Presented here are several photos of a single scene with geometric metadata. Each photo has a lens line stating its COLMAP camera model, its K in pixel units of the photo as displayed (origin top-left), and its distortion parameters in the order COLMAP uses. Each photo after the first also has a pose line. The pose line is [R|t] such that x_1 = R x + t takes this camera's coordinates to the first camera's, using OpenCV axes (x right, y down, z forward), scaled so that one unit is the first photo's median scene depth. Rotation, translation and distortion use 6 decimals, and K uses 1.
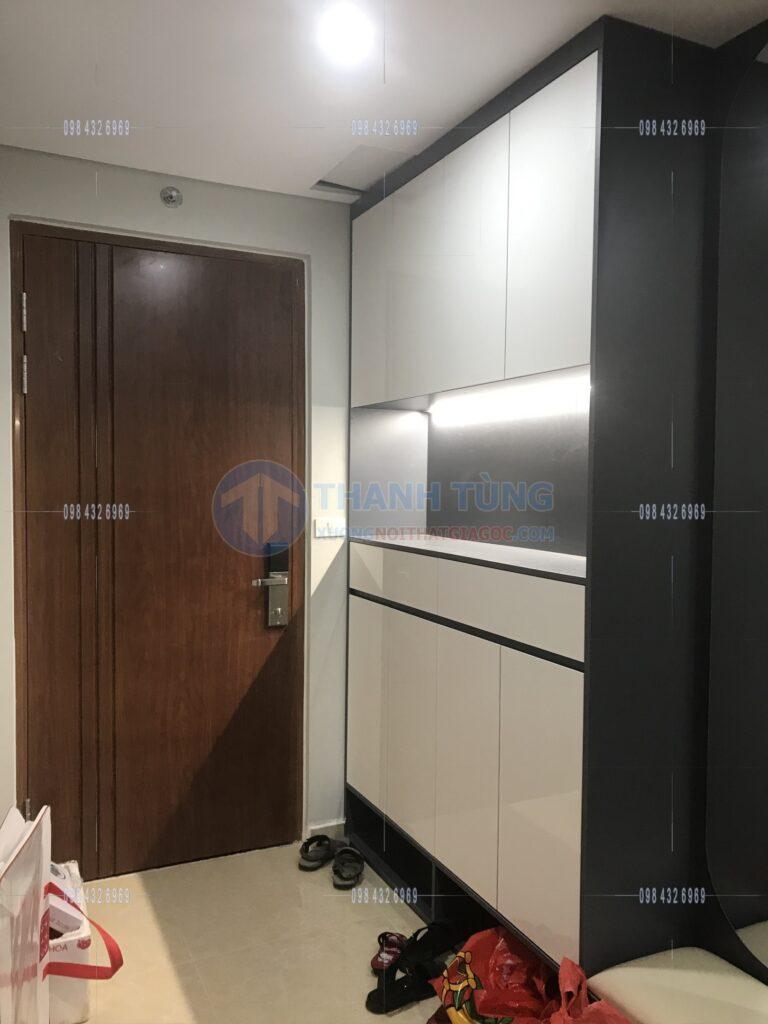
lens RADIAL K [[839.5, 0, 388.8], [0, 839.5, 505.3], [0, 0, 1]] dist [0.049756, -0.048830]
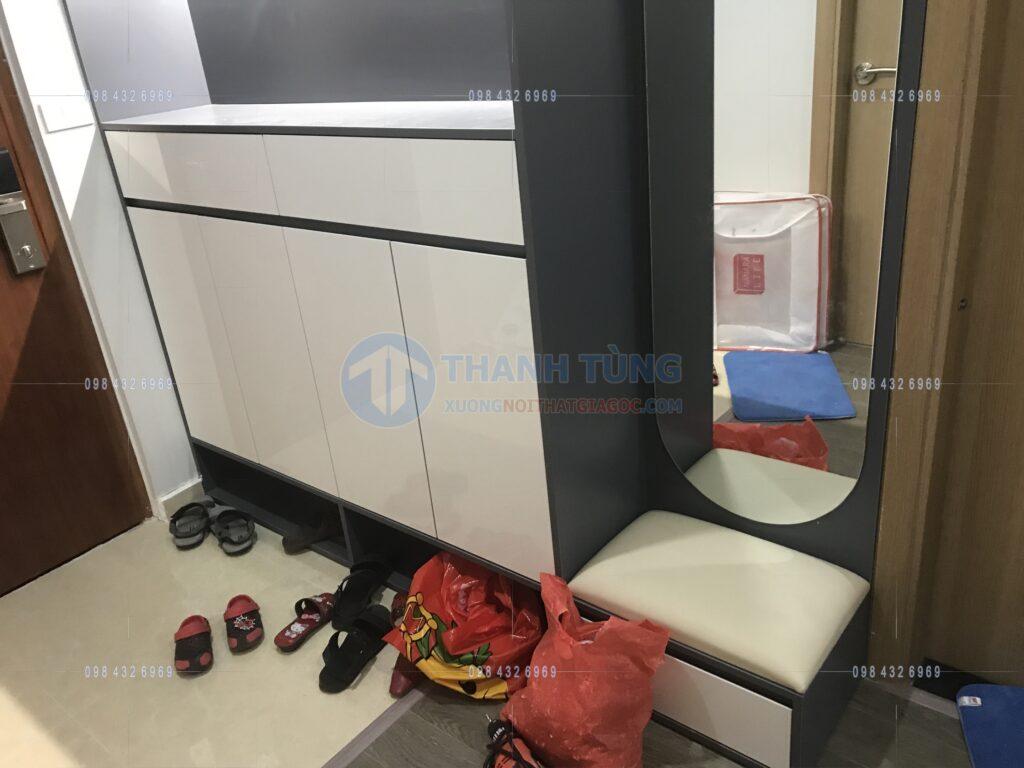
lens RADIAL K [[839.5, 0, 515.9], [0, 839.5, 376.7], [0, 0, 1]] dist [0.049756, -0.048830]
pose [[0.896588, -0.263873, 0.355669, -0.046531], [0.119840, 0.917706, 0.378753, 0.004802], [-0.426343, -0.296962, 0.854427, 0.200526]]
